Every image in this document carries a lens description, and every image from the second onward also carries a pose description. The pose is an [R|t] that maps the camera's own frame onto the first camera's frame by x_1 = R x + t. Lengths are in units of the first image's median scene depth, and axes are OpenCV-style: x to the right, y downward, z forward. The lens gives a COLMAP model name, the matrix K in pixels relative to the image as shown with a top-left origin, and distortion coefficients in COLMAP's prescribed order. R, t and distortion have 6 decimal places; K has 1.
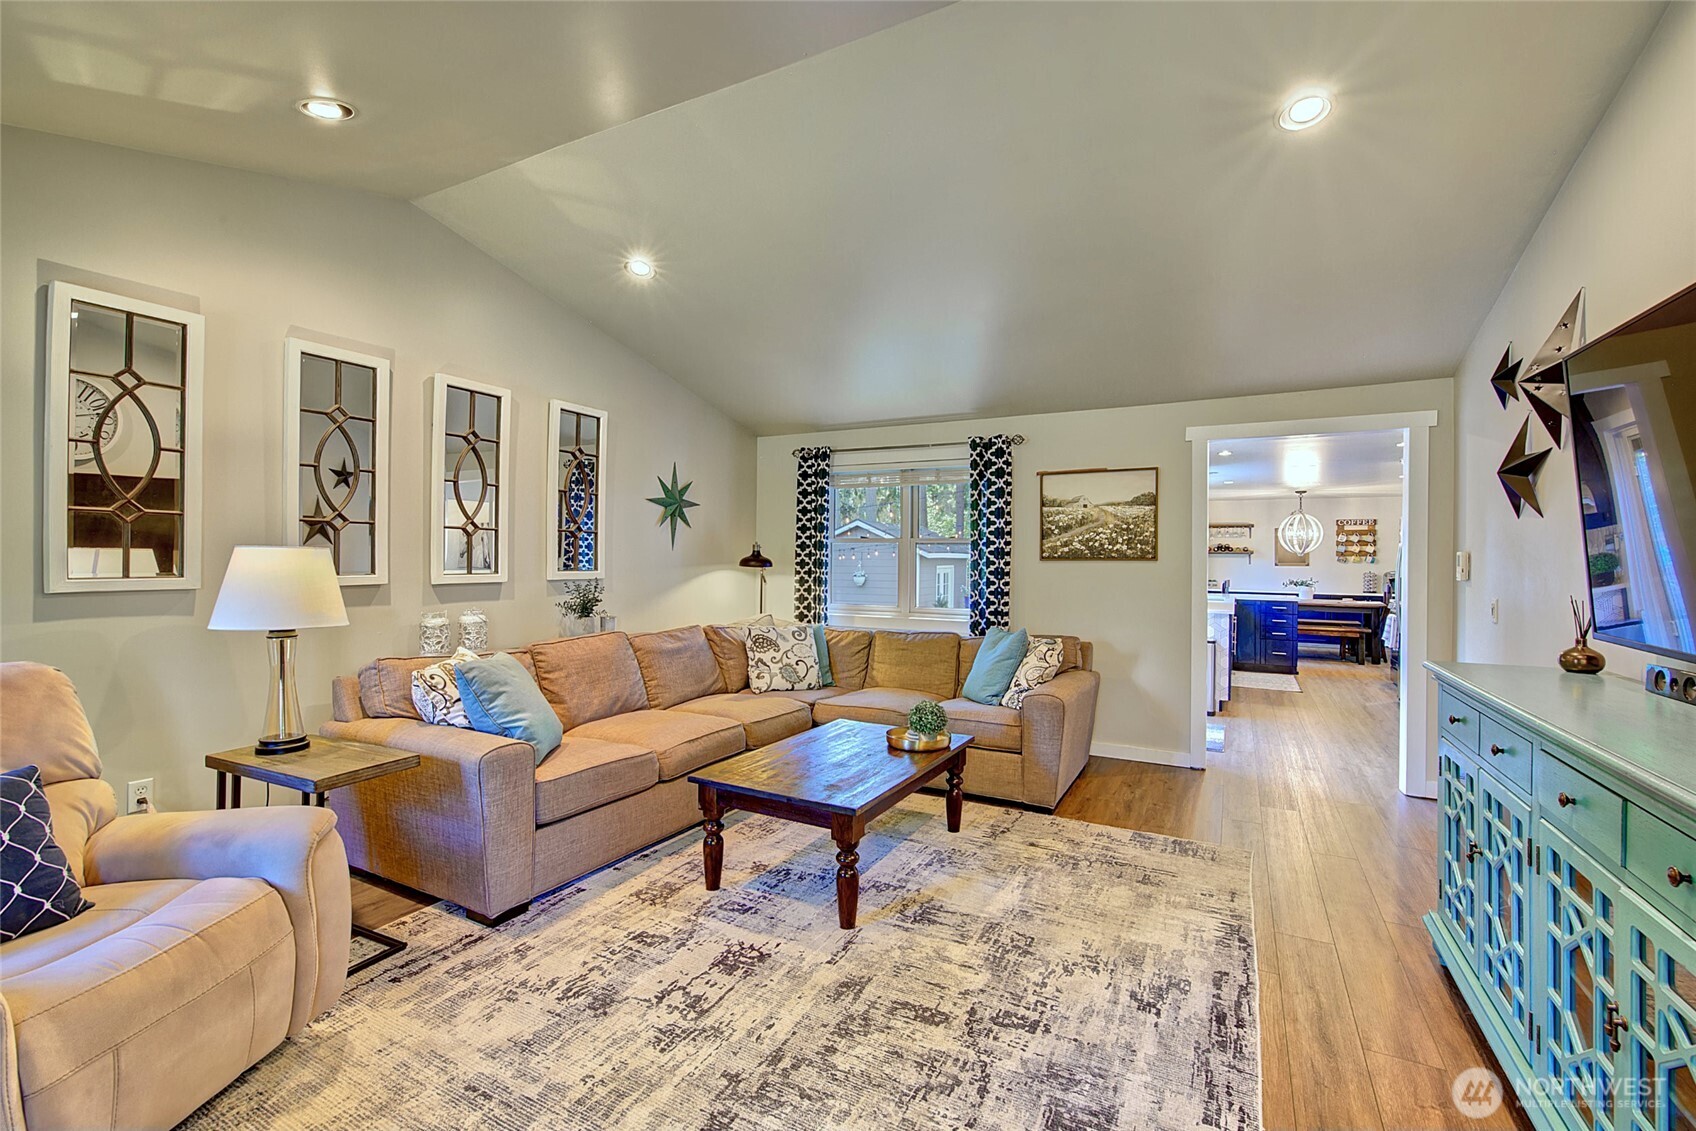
lens RADIAL K [[736.2, 0, 851.1], [0, 736.2, 563.4], [0, 0, 1]] dist [0.002075, 0.001386]
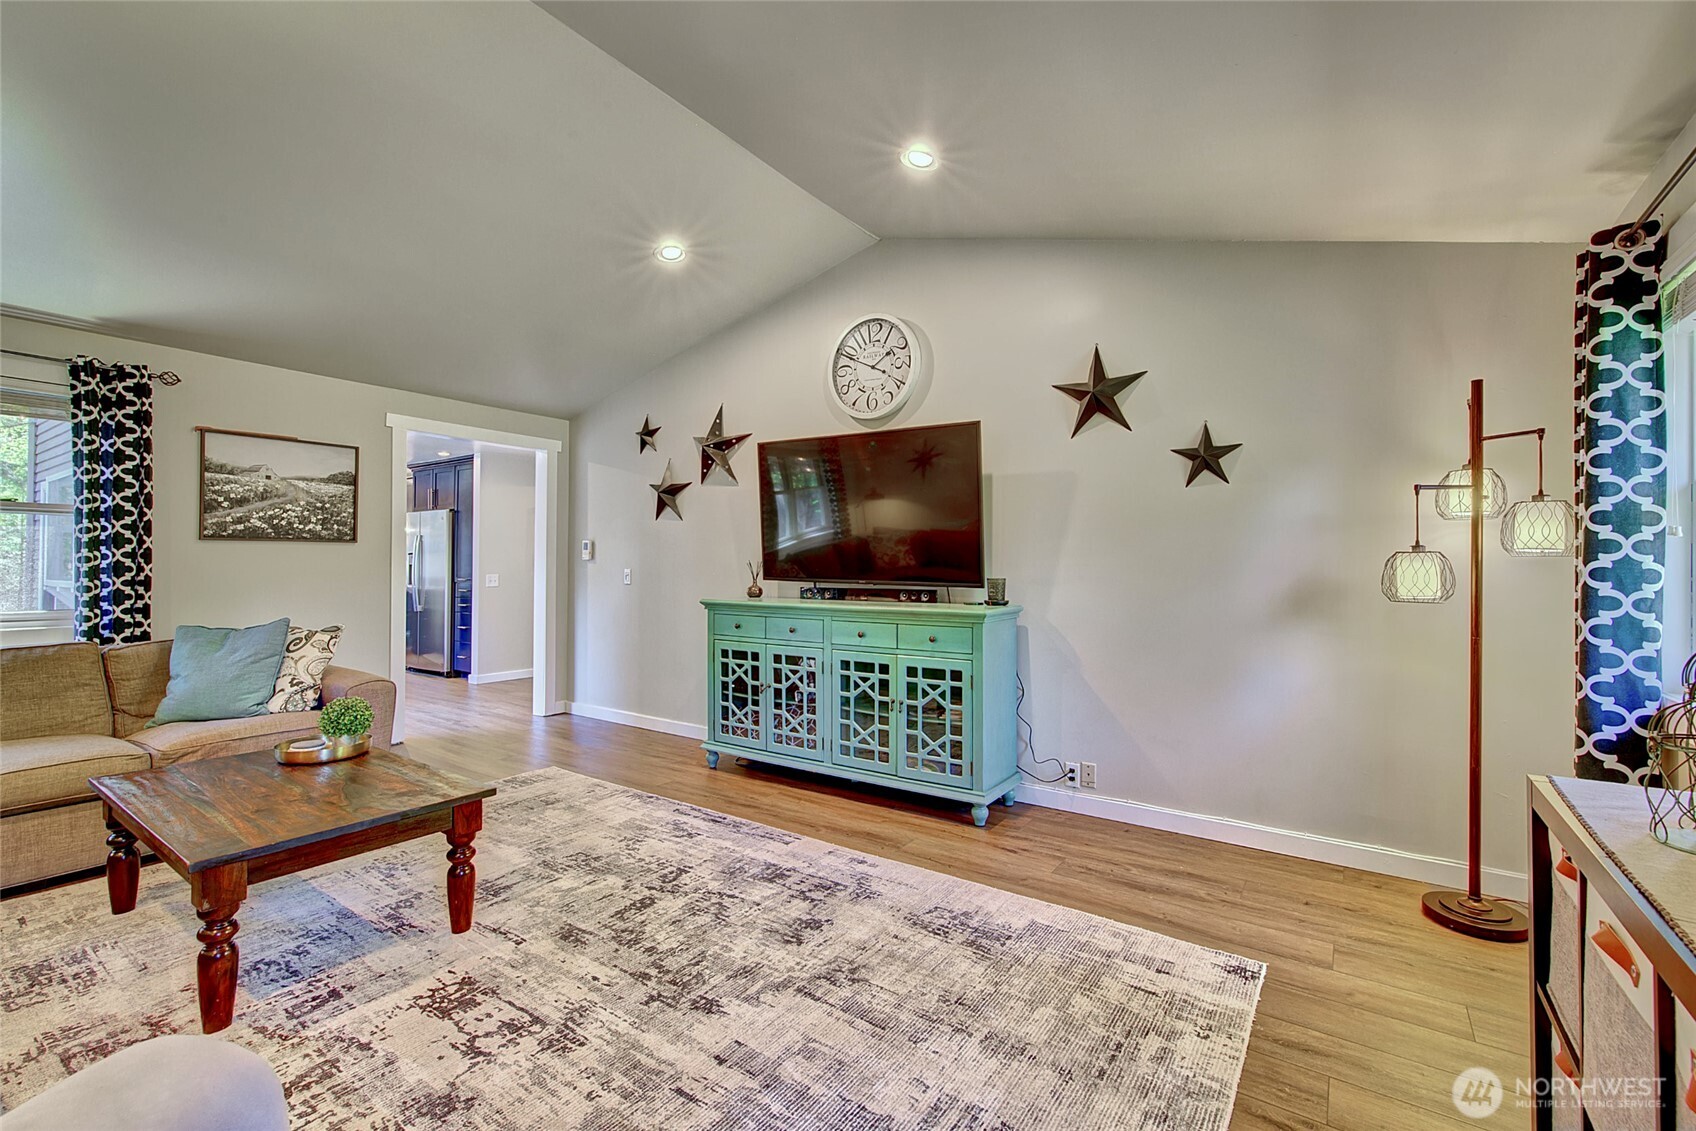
lens RADIAL K [[736.2, 0, 860.5], [0, 736.2, 559.8], [0, 0, 1]] dist [0.002075, 0.001386]
pose [[0.102279, 0.001171, 0.994755, -0.676388], [0.004224, 0.999990, -0.001612, 0.032529], [-0.994747, 0.004366, 0.102273, 0.328590]]
